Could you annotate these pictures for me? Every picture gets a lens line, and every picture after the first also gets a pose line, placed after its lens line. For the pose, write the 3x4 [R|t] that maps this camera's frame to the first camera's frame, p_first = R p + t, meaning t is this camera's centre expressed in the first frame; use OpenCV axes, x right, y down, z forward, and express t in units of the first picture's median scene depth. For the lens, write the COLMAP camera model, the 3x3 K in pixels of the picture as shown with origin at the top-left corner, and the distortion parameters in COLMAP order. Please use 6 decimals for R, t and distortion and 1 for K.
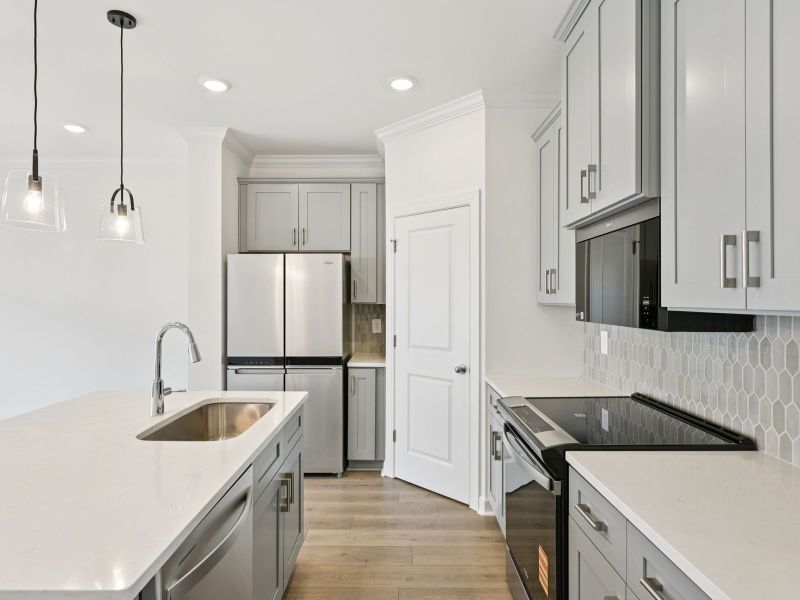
lens RADIAL K [[466.1, 0, 389.1], [0, 466.1, 294.8], [0, 0, 1]] dist [-0.001130, 0.000383]
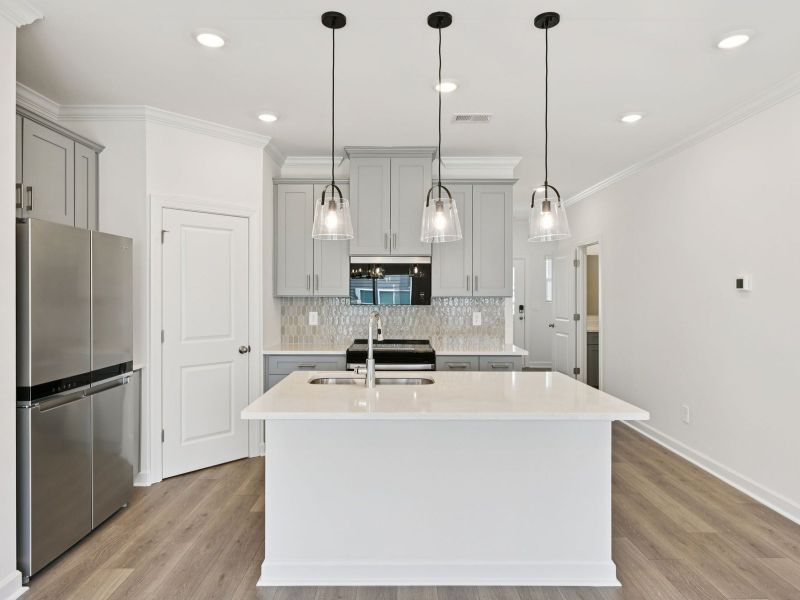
lens RADIAL K [[504.8, 0, 399.6], [0, 504.8, 286.8], [0, 0, 1]] dist [0.026128, -0.004519]
pose [[-0.026689, 0.013777, 0.999549, -1.262801], [-0.012421, 0.999823, -0.014112, 0.007363], [-0.999567, -0.012792, -0.026514, 0.659768]]
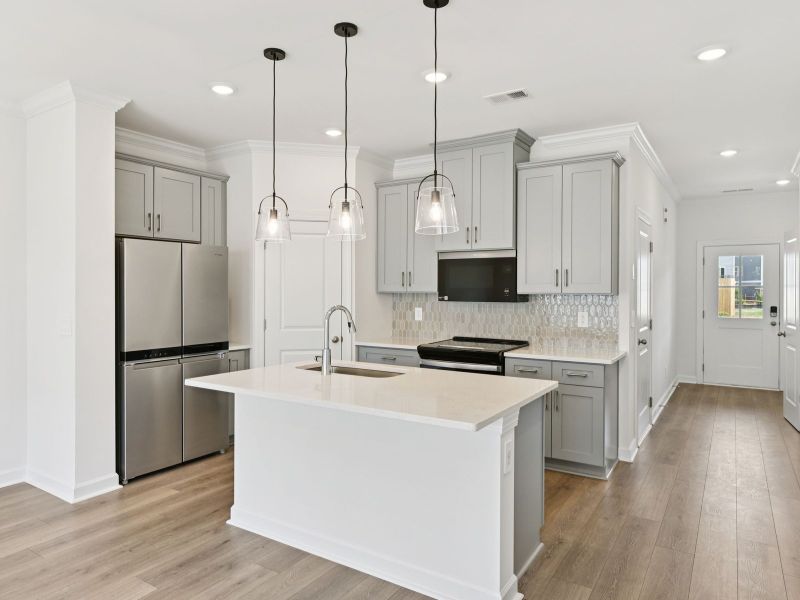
lens RADIAL K [[537.7, 0, 394.9], [0, 537.7, 286.1], [0, 0, 1]] dist [0.010716, -0.001659]
pose [[0.524734, 0.007620, 0.851232, -1.180157], [-0.012180, 0.999925, -0.001443, 0.000204], [-0.851179, -0.009611, 0.524787, 0.011395]]
